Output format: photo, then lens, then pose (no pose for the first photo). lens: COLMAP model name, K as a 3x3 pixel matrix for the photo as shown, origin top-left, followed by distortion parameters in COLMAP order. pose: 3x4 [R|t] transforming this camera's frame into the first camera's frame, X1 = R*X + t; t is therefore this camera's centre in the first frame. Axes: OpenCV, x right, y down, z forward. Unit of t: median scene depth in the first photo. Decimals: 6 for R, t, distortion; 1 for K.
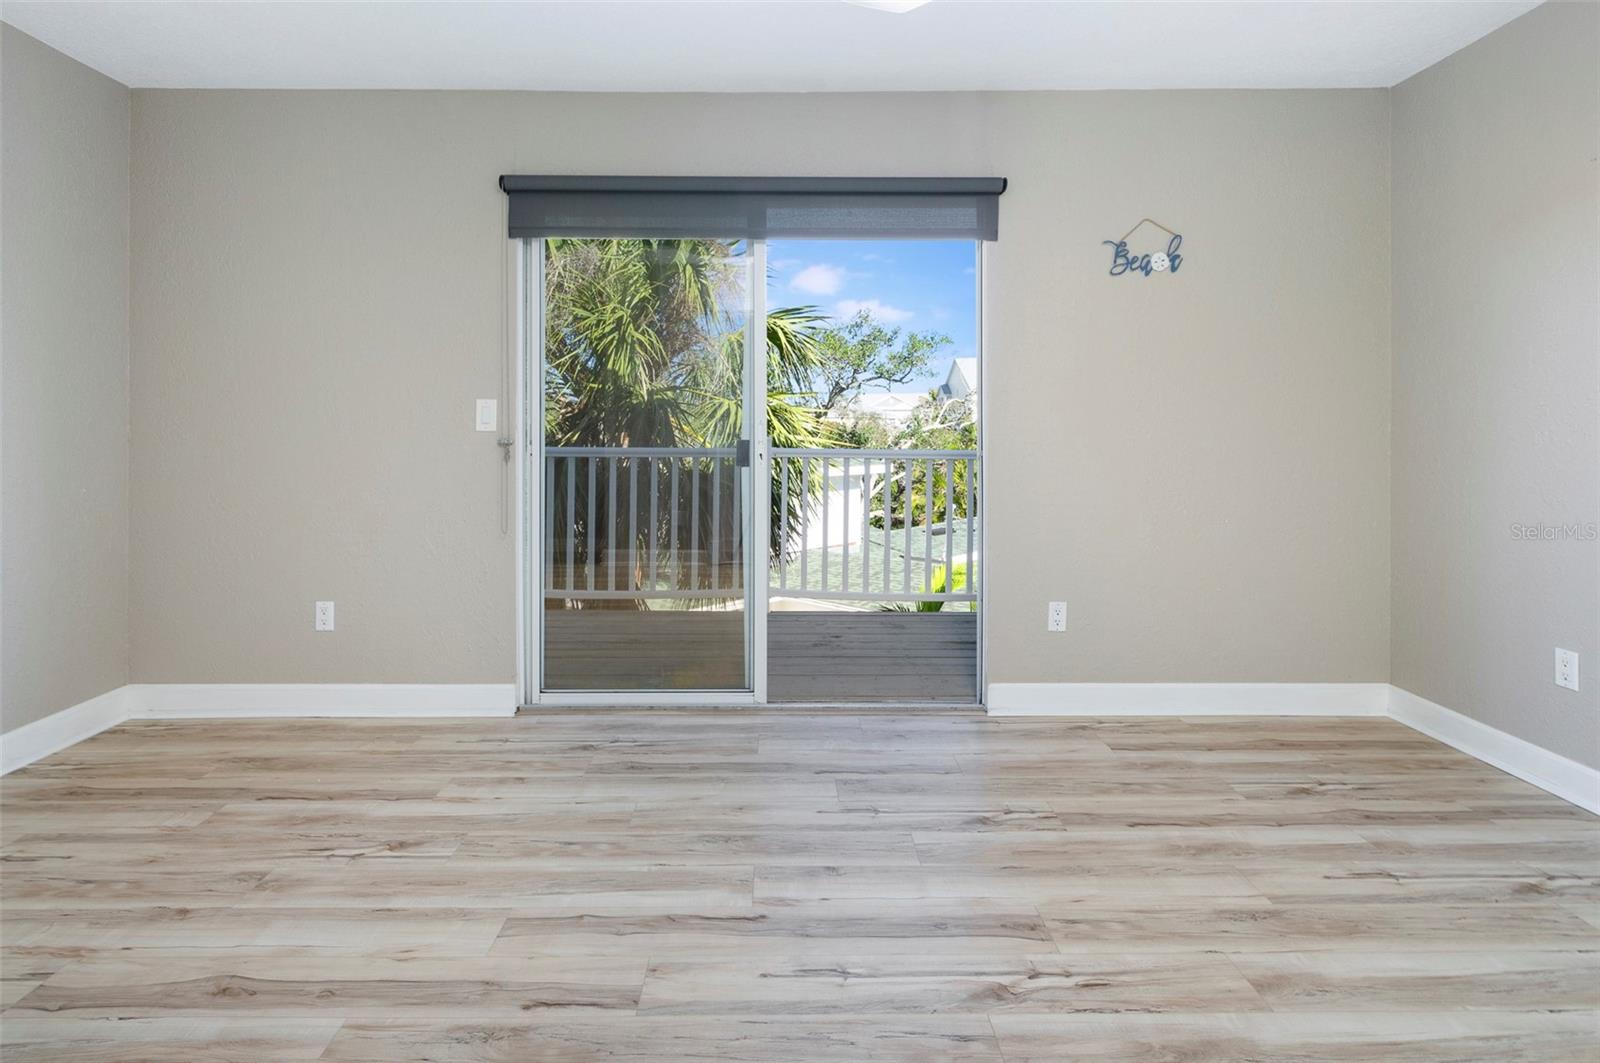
lens RADIAL K [[853.1, 0, 780.5], [0, 853.1, 420.2], [0, 0, 1]] dist [-0.003288, -0.001536]
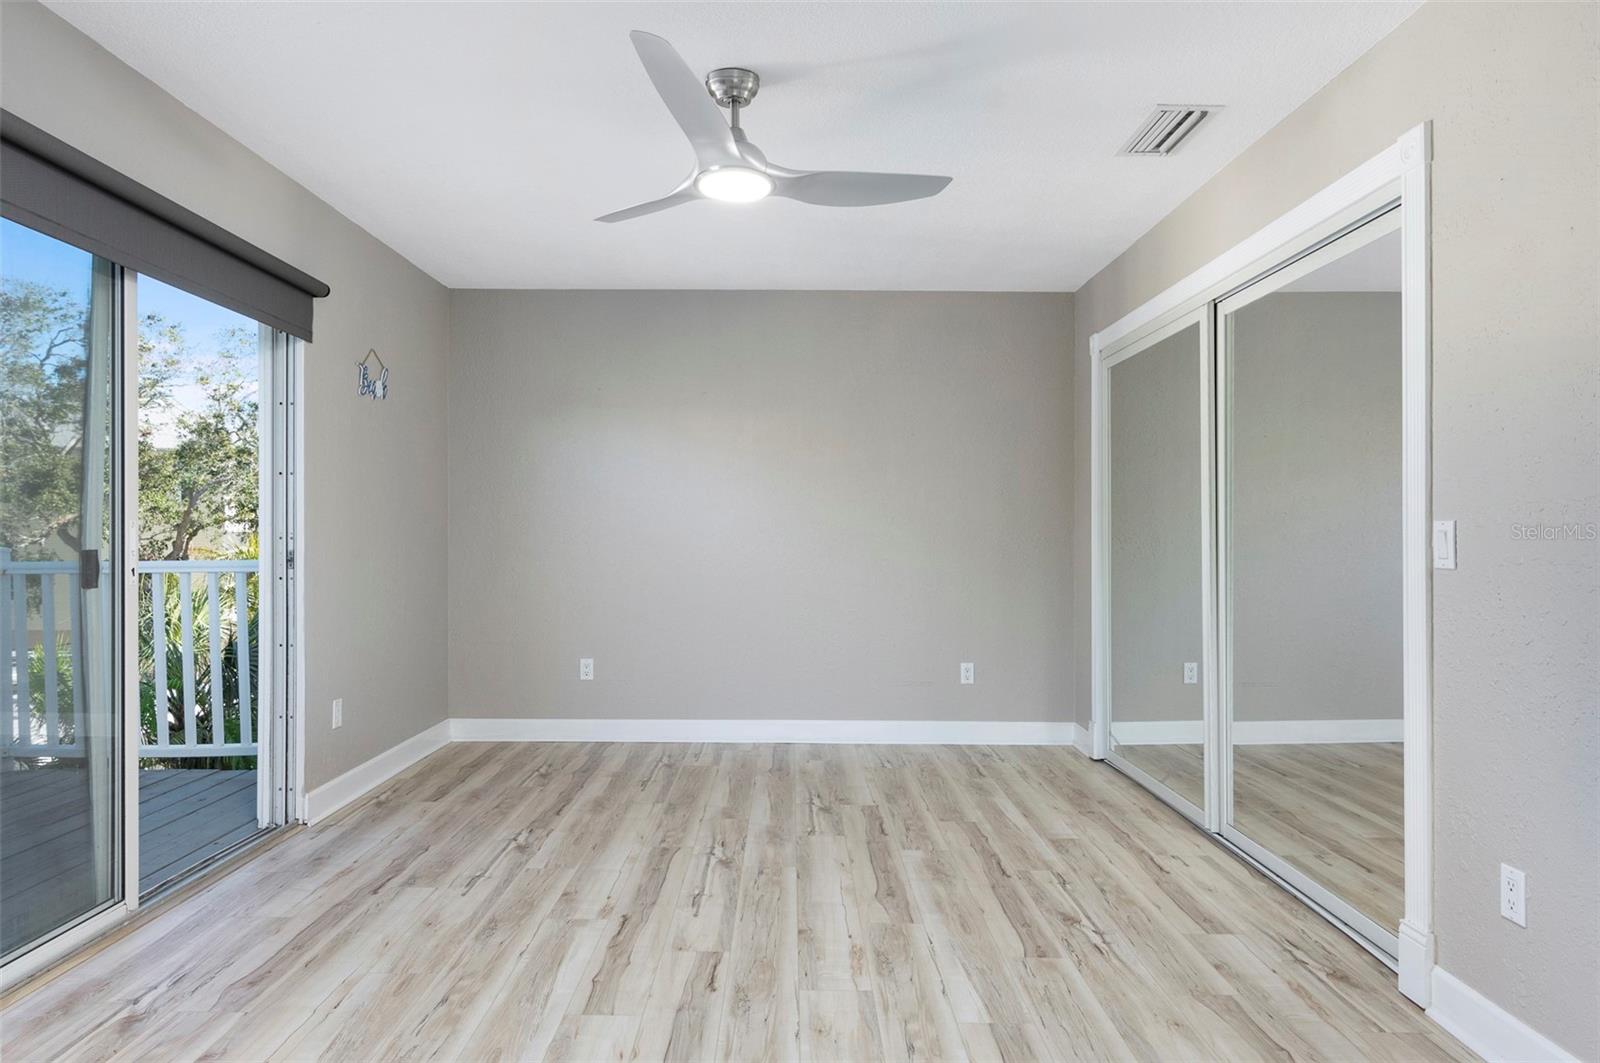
lens RADIAL K [[980.5, 0, 798.2], [0, 980.5, 523.6], [0, 0, 1]] dist [-0.001232, -0.000463]
pose [[-0.001384, 0.009282, 0.999956, -1.357045], [-0.007930, 0.999925, -0.009293, 0.005913], [-0.999968, -0.007942, -0.001310, 0.676929]]
